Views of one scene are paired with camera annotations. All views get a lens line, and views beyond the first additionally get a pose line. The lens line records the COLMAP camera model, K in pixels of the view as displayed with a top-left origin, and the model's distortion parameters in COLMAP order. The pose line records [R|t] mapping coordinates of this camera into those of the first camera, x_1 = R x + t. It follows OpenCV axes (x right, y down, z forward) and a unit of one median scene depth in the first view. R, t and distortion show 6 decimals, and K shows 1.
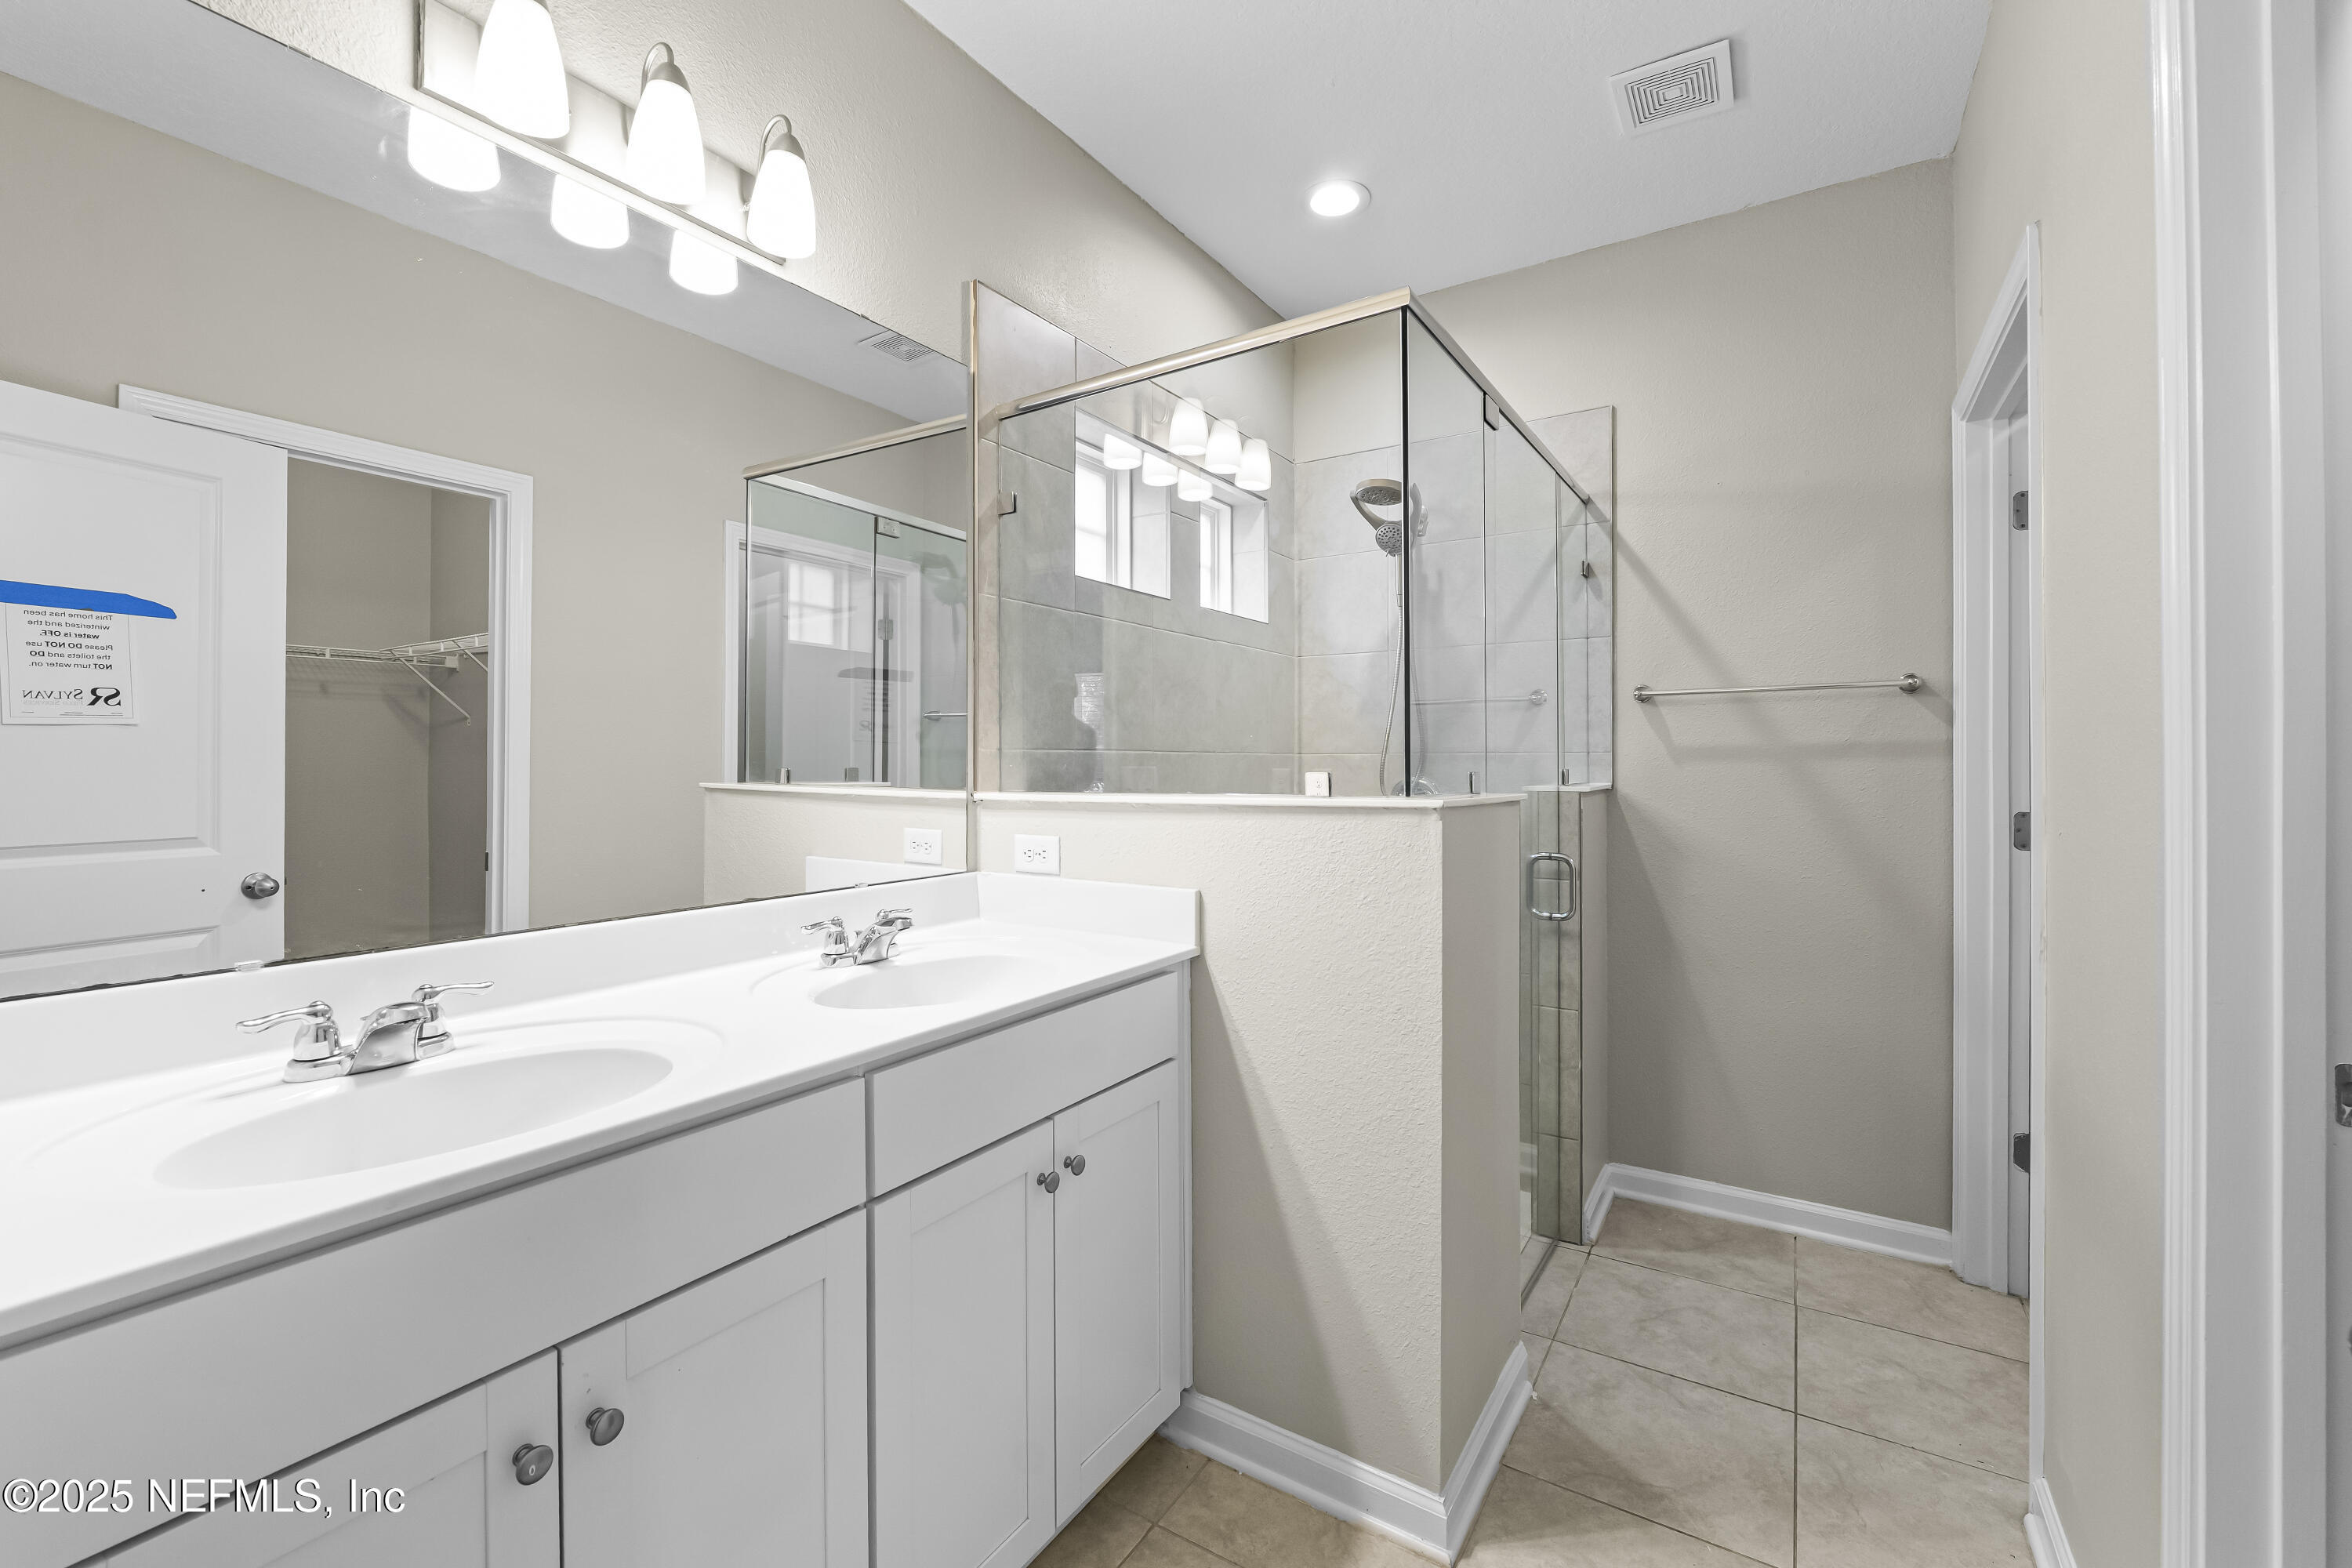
lens RADIAL K [[962.5, 0, 1166.4], [0, 962.5, 776.3], [0, 0, 1]] dist [-0.013731, 0.000185]
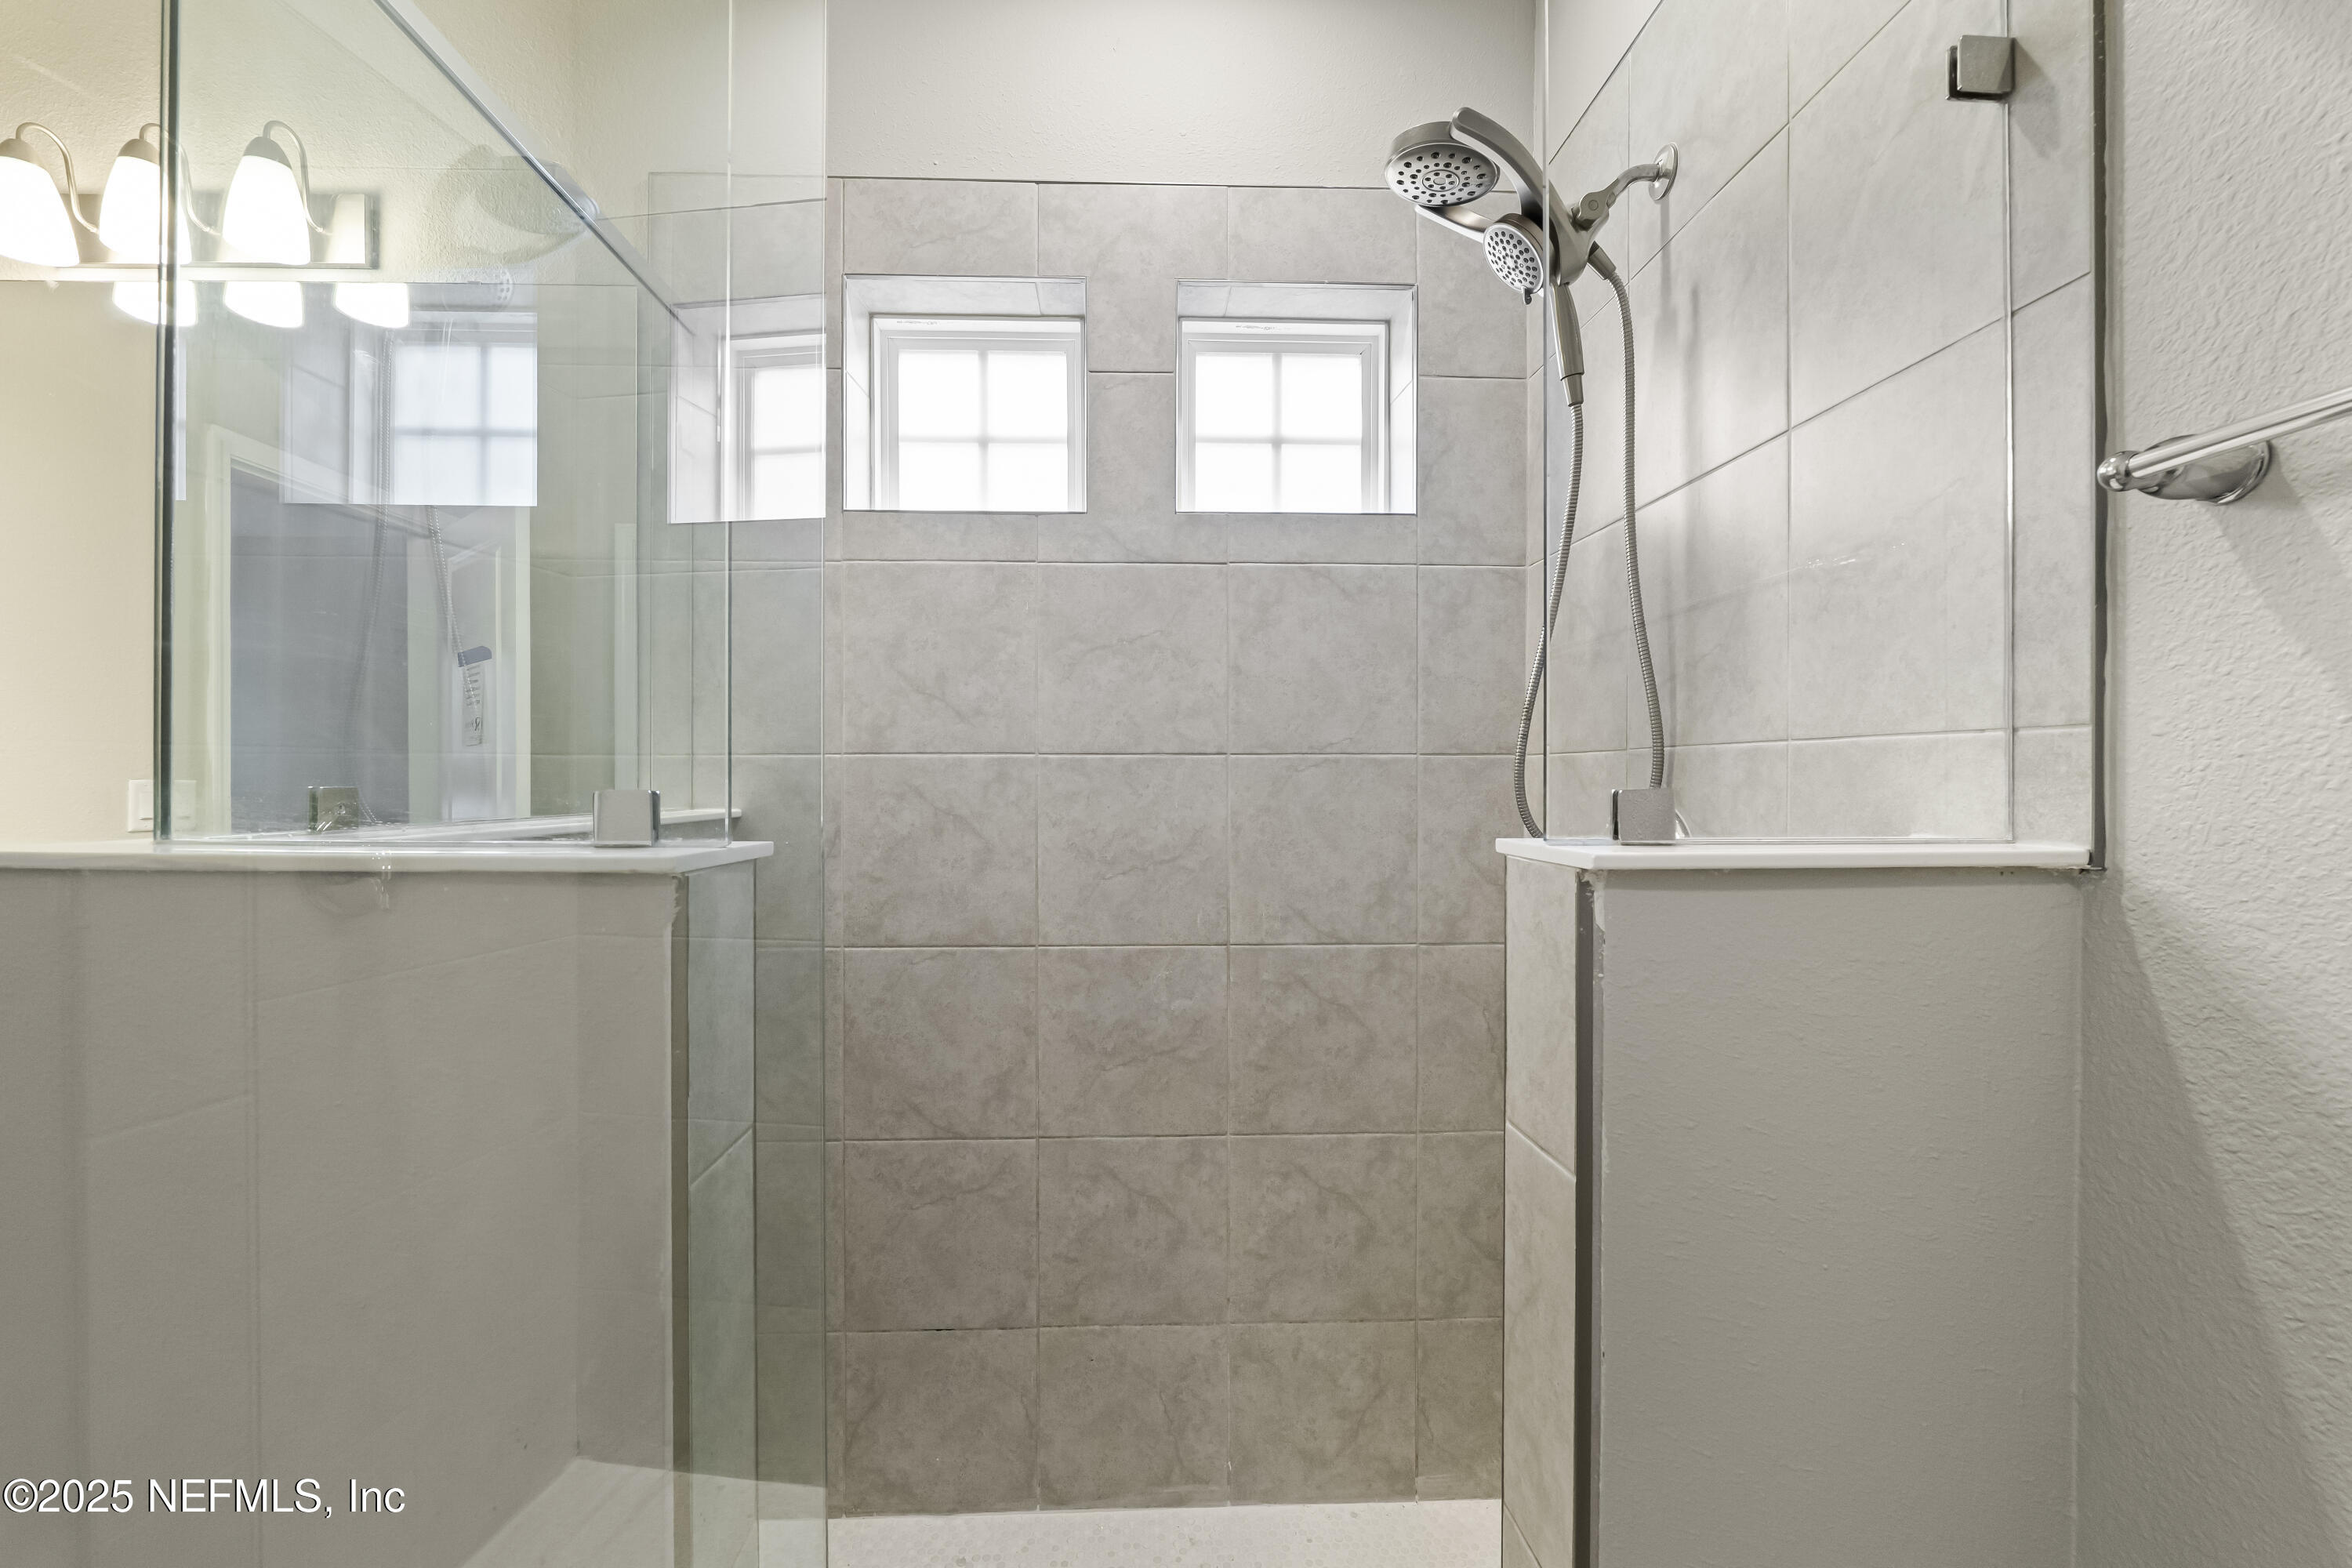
lens RADIAL K [[925.2, 0, 1176.0], [0, 925.2, 784.0], [0, 0, 1]] dist [-0.018632, 0.000008]
pose [[0.608076, 0.007700, -0.793842, 0.510472], [-0.009829, 0.999949, 0.002170, -0.007569], [0.793818, 0.006484, 0.608121, 0.664810]]
